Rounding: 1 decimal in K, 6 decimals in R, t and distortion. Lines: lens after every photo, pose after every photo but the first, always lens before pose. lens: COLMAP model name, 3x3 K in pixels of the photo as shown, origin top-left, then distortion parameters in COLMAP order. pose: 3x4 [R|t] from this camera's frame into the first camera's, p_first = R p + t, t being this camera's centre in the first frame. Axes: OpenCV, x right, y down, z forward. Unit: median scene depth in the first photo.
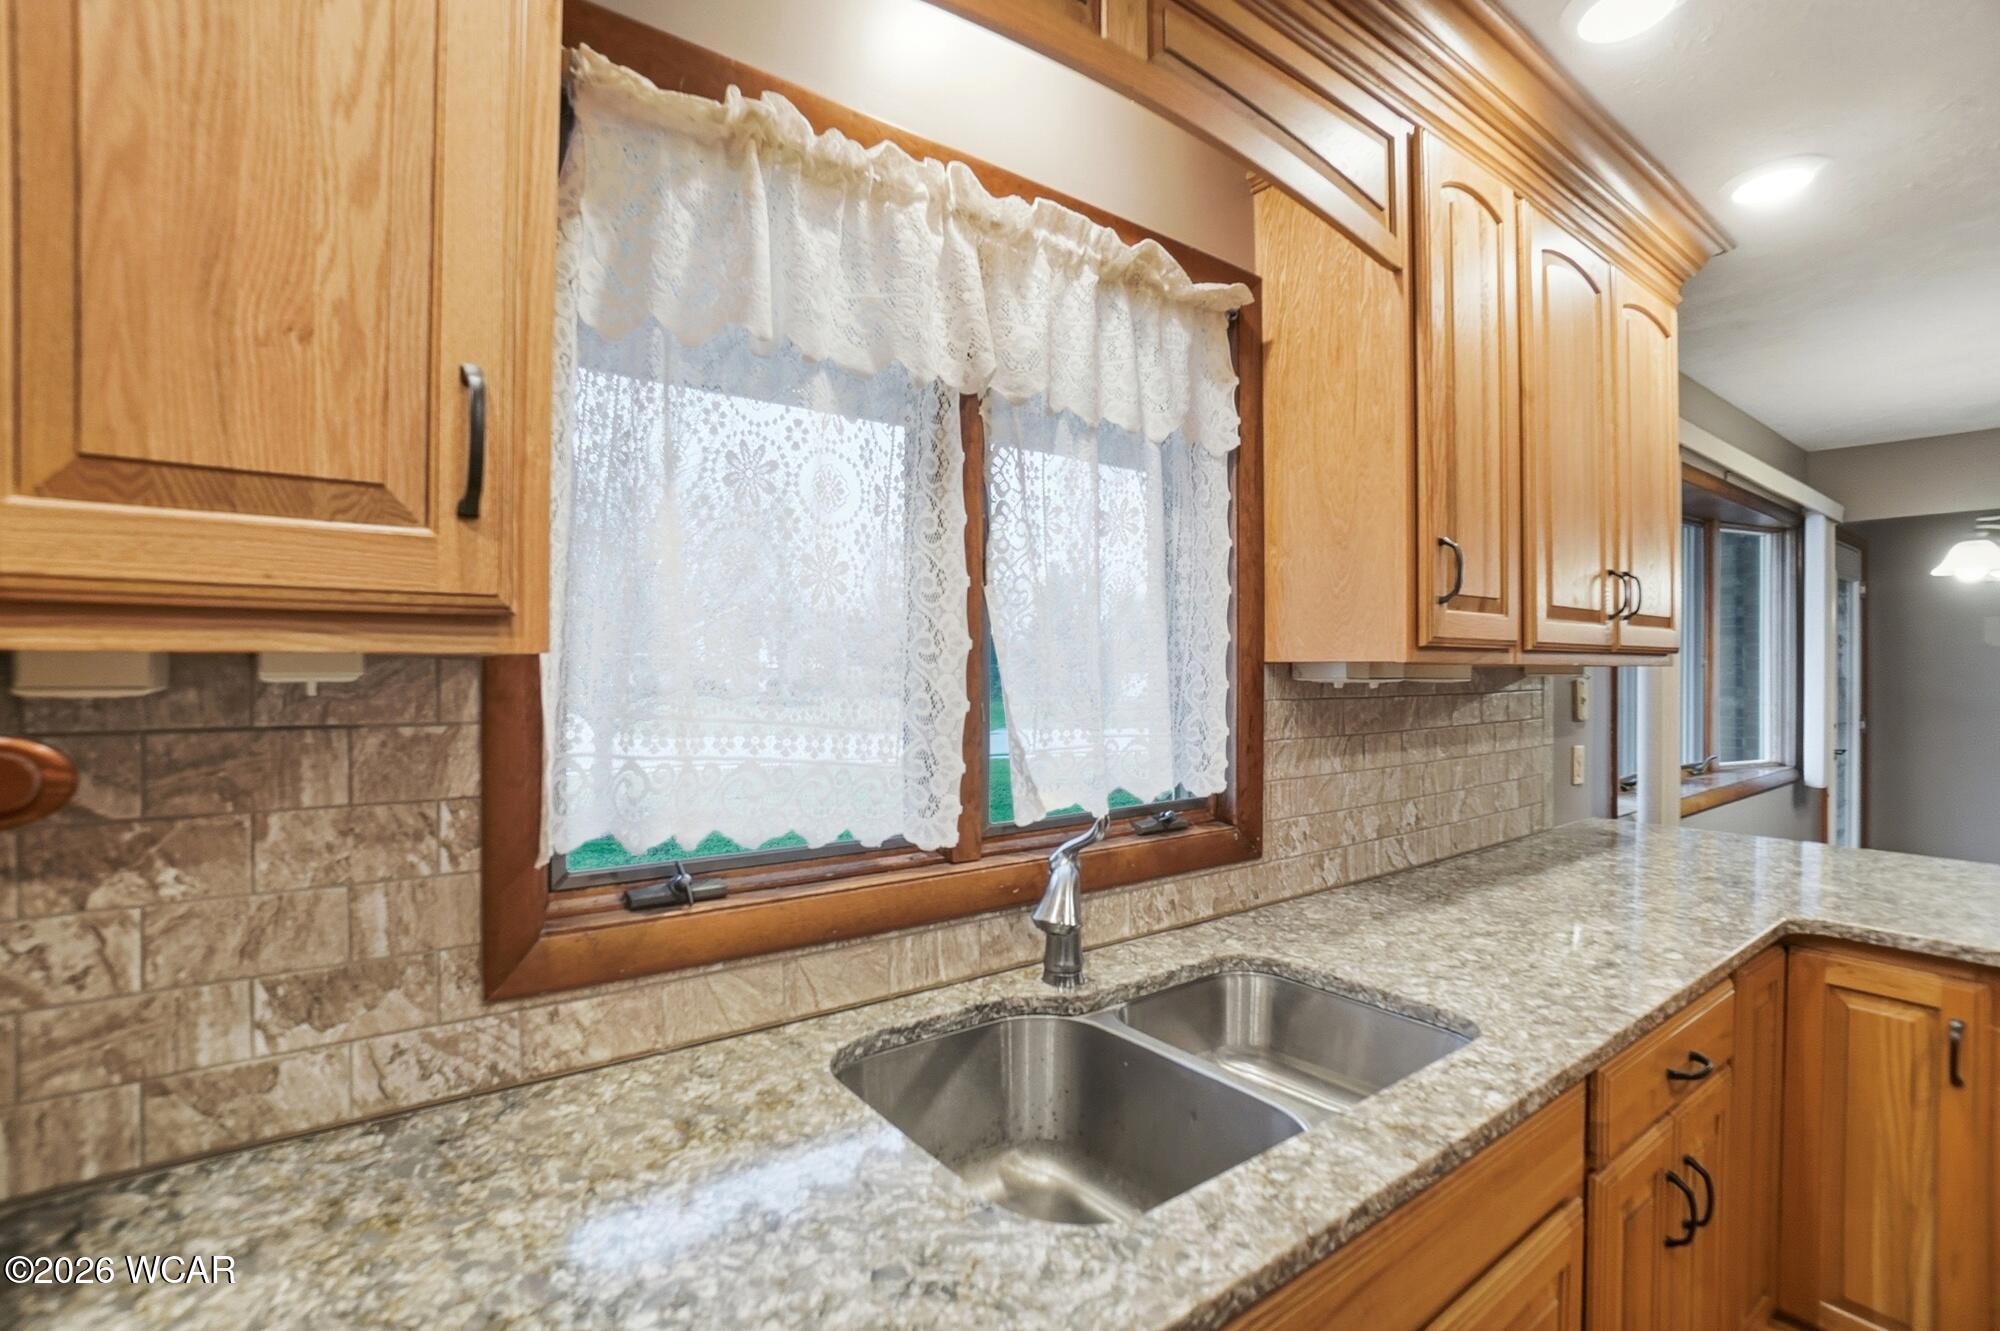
lens RADIAL K [[917.1, 0, 972.7], [0, 917.1, 670.6], [0, 0, 1]] dist [-0.067931, 0.023841]
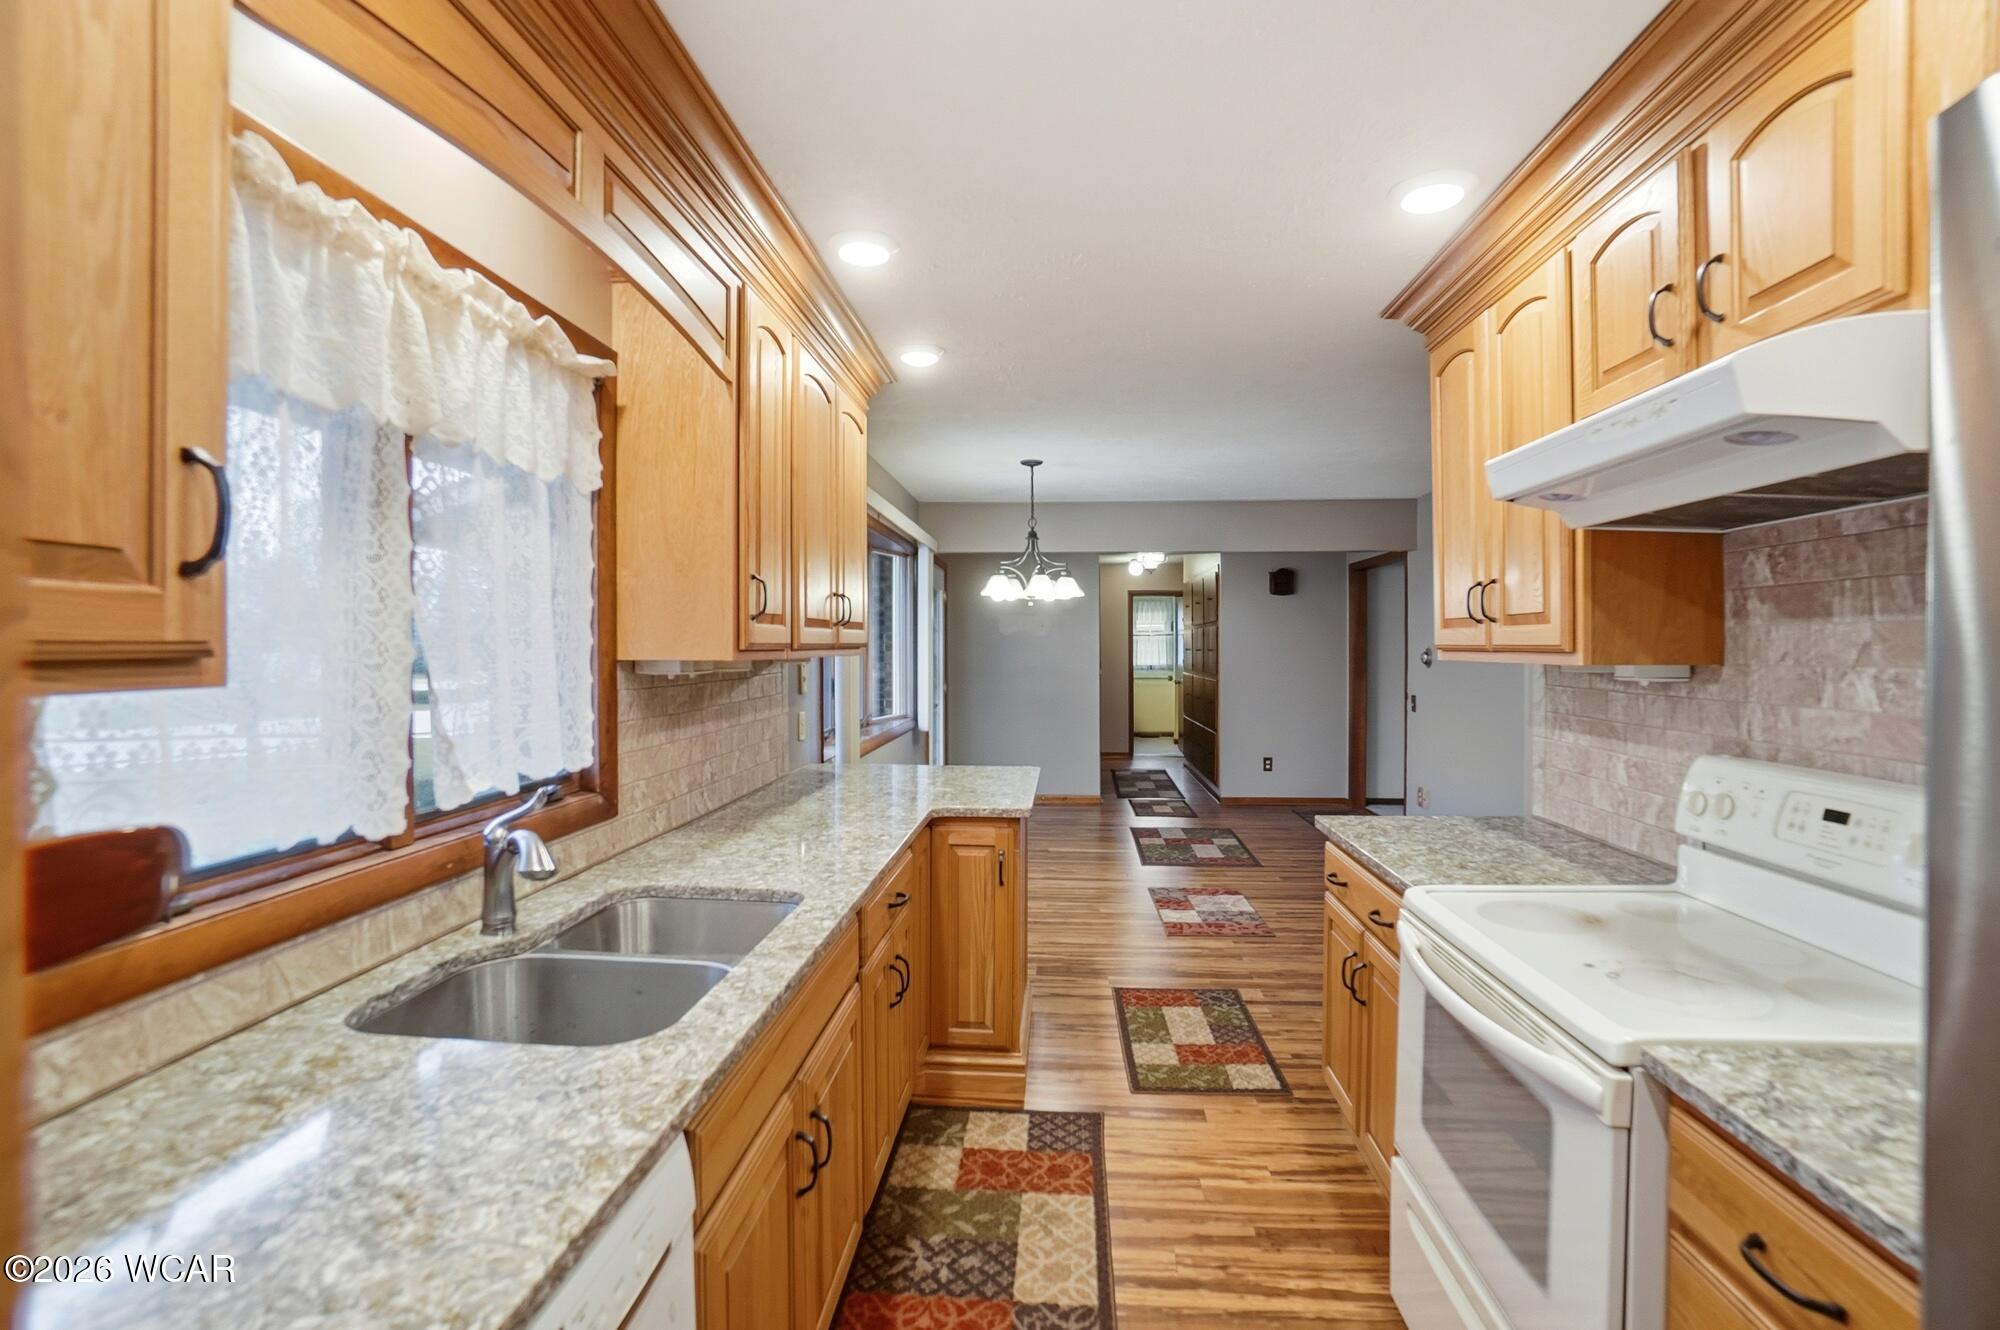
lens RADIAL K [[917.1, 0, 972.7], [0, 917.1, 670.1], [0, 0, 1]] dist [-0.067931, 0.023841]
pose [[0.670482, -0.025270, 0.741495, -0.341411], [0.005950, 0.999571, 0.028685, -0.035068], [-0.741902, -0.014821, 0.670345, -0.249166]]
